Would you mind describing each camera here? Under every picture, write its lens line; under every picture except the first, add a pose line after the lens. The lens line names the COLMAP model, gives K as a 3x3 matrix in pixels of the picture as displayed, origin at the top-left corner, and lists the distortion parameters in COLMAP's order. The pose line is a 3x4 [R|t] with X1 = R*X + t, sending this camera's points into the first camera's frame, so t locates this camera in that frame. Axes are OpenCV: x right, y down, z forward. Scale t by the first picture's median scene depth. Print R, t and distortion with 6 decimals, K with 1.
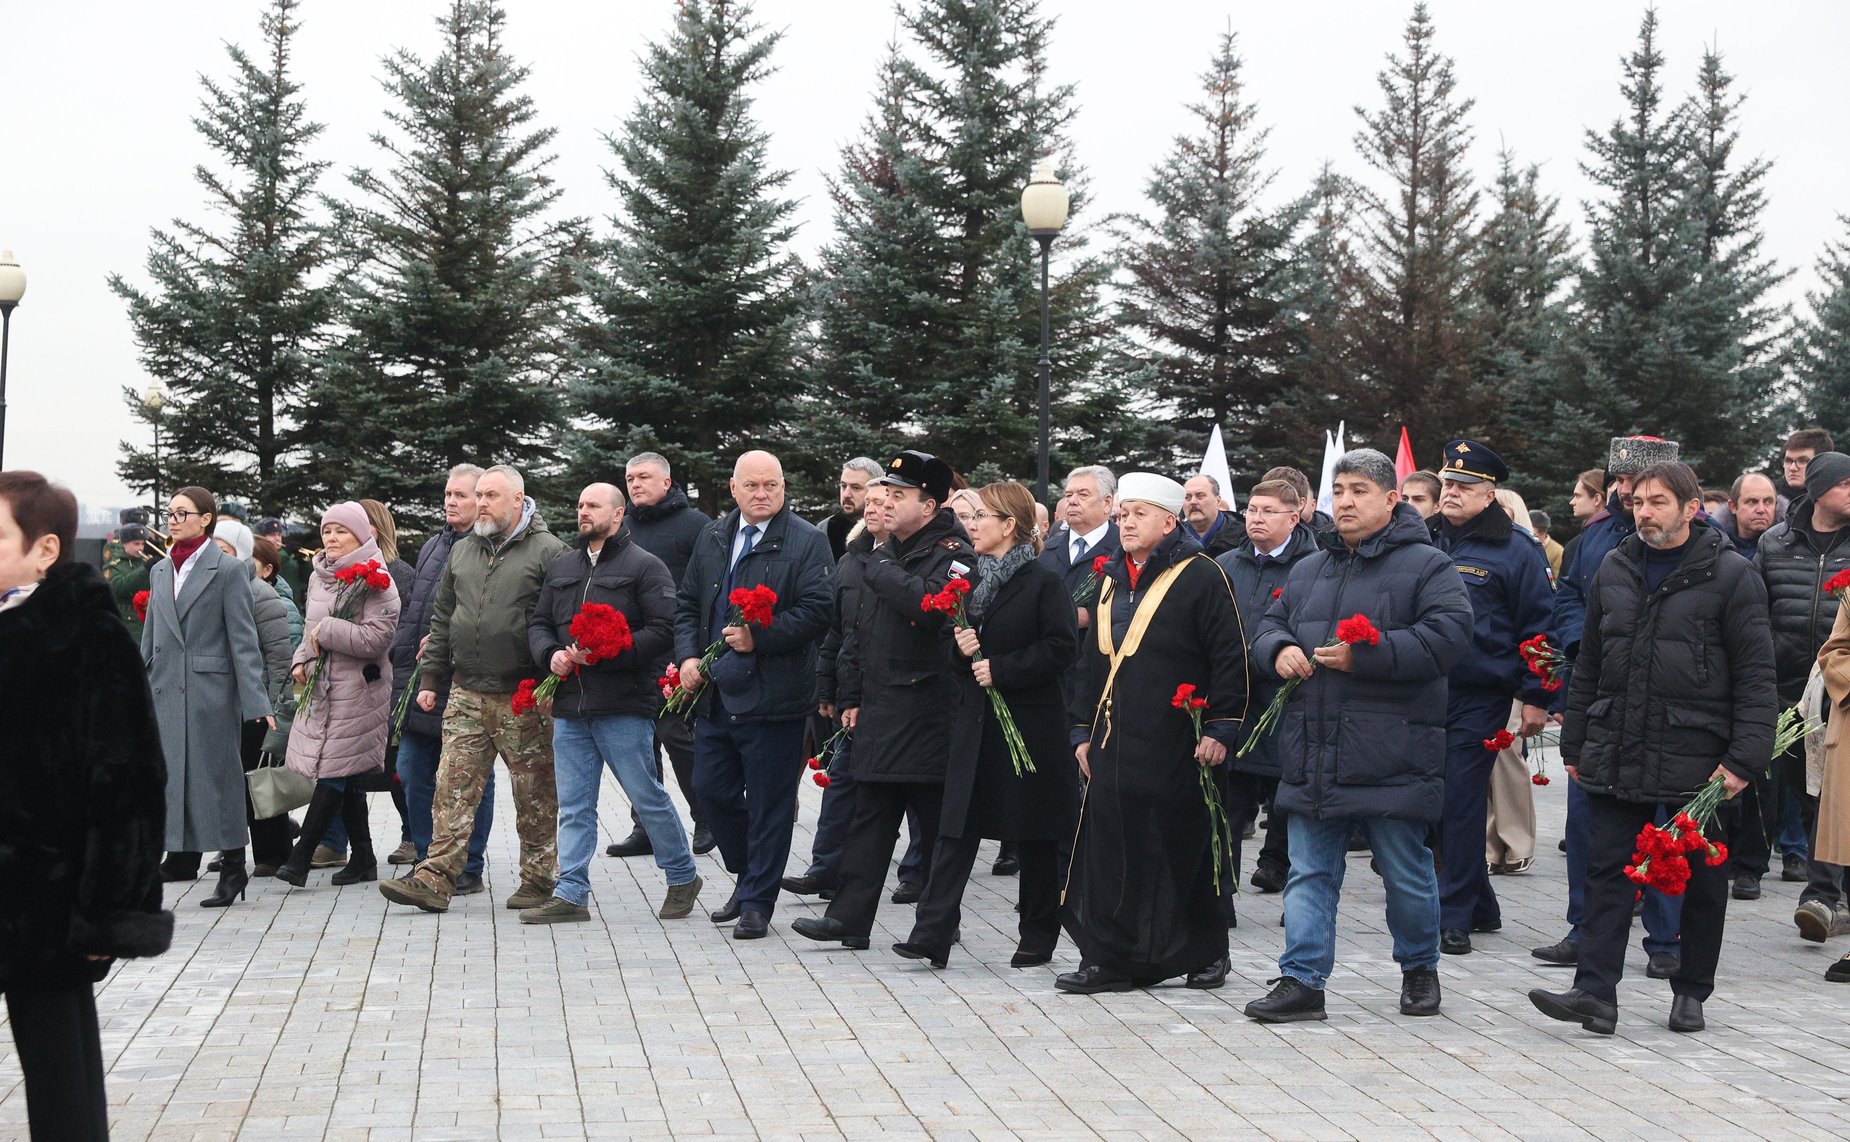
lens RADIAL K [[3292.9, 0, 919.9], [0, 3292.9, 593.4], [0, 0, 1]] dist [0.192231, 0.110511]
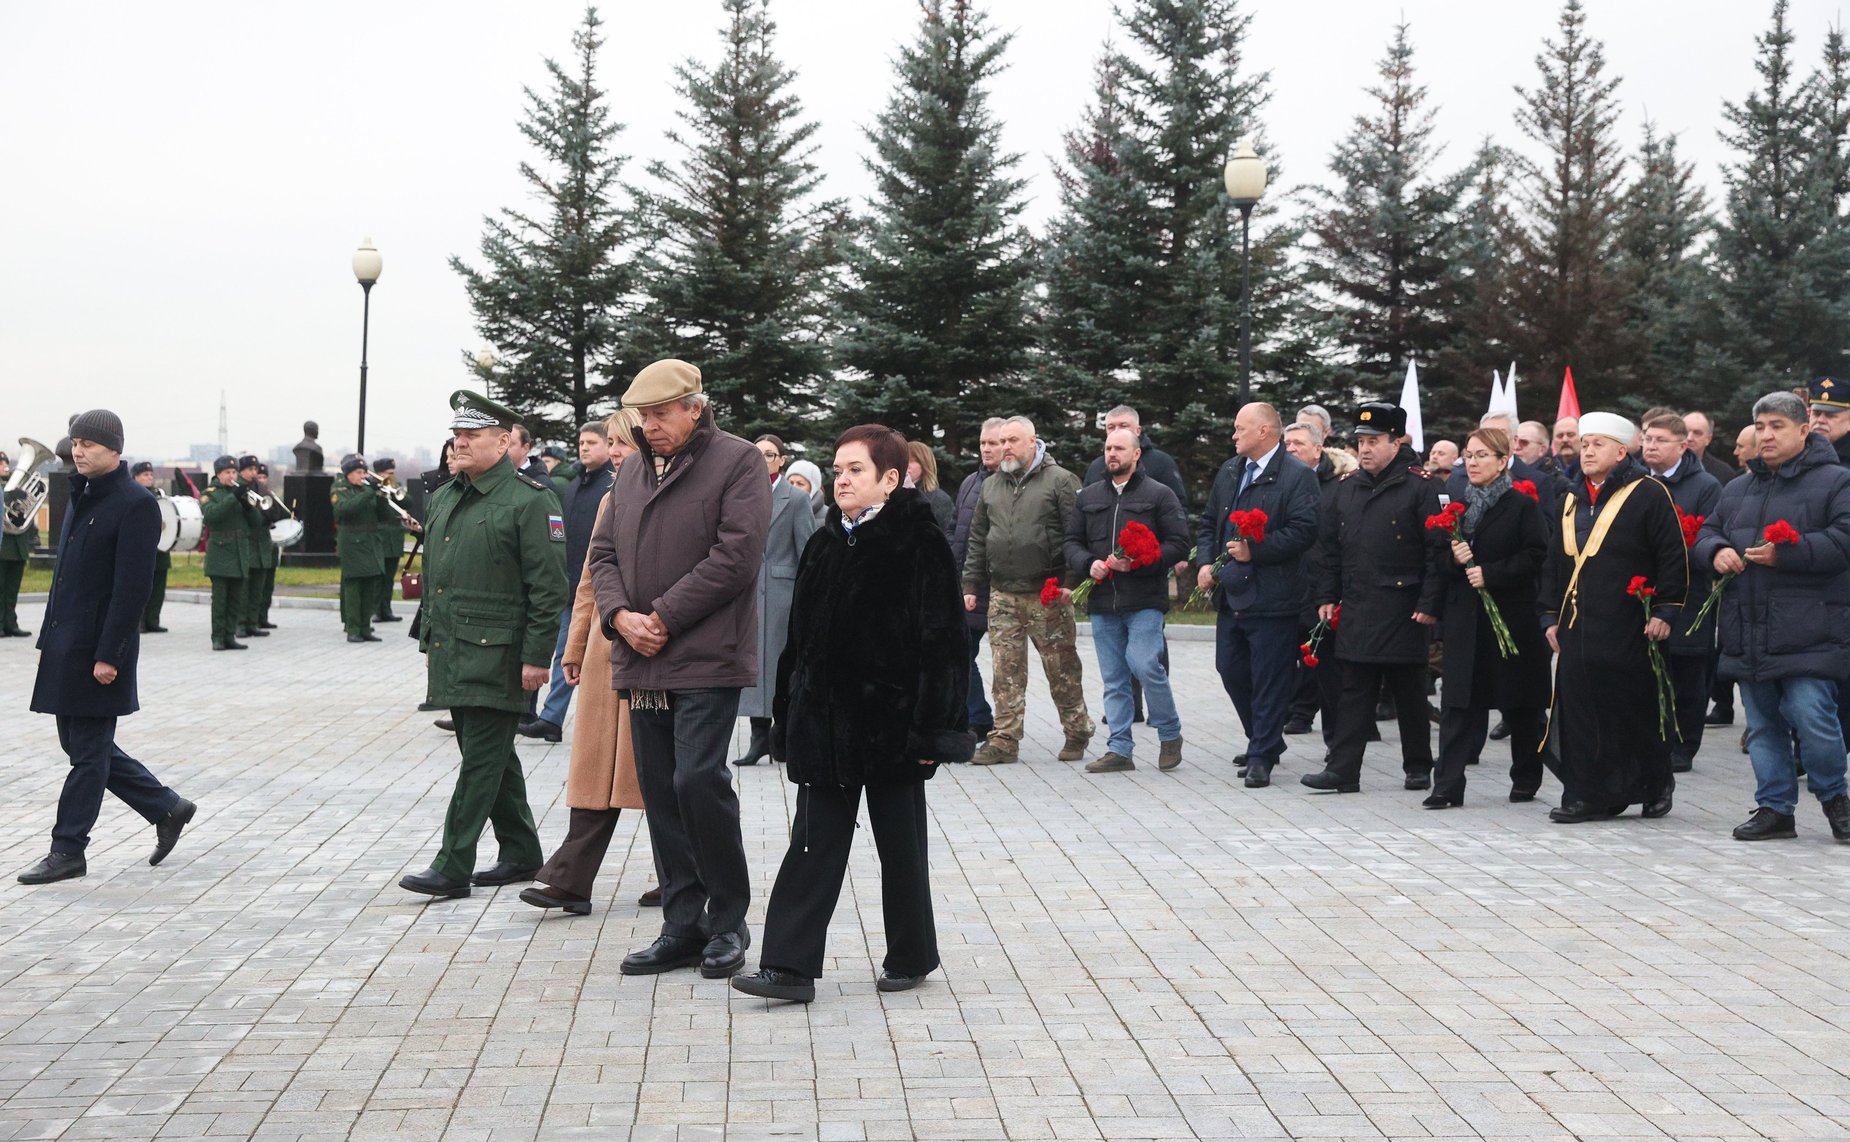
lens RADIAL K [[2807.0, 0, 901.7], [0, 2807.0, 595.8], [0, 0, 1]] dist [0.121737, 0.108527]
pose [[0.996786, -0.007841, -0.079730, -0.003071], [0.010030, 0.999583, 0.027093, -0.000038], [0.079485, -0.027805, 0.996448, 0.007793]]
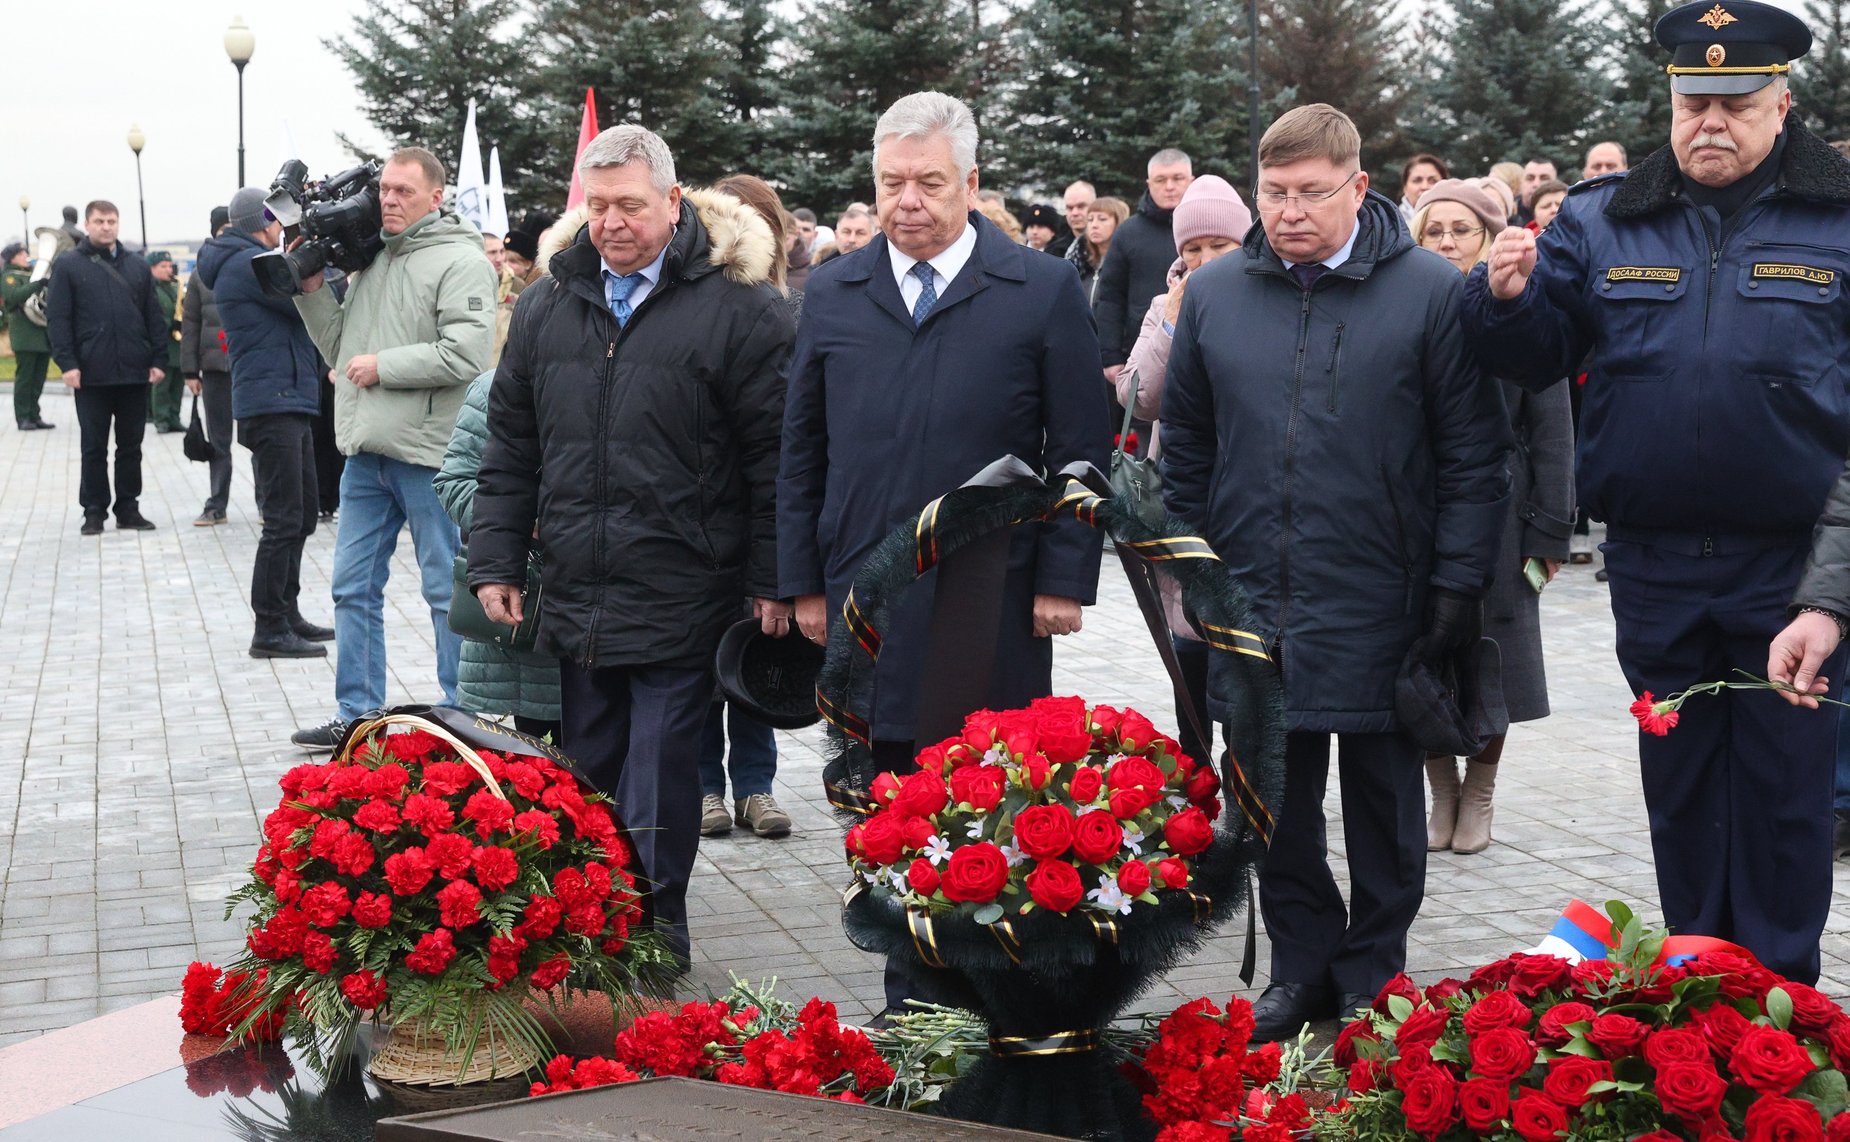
lens RADIAL K [[2807.0, 0, 901.7], [0, 2807.0, 595.8], [0, 0, 1]] dist [0.121737, 0.108527]
pose [[0.989433, -0.049077, 0.136436, -0.182027], [0.034145, 0.993378, 0.109702, -0.001890], [-0.140916, -0.103884, 0.984556, -0.028879]]
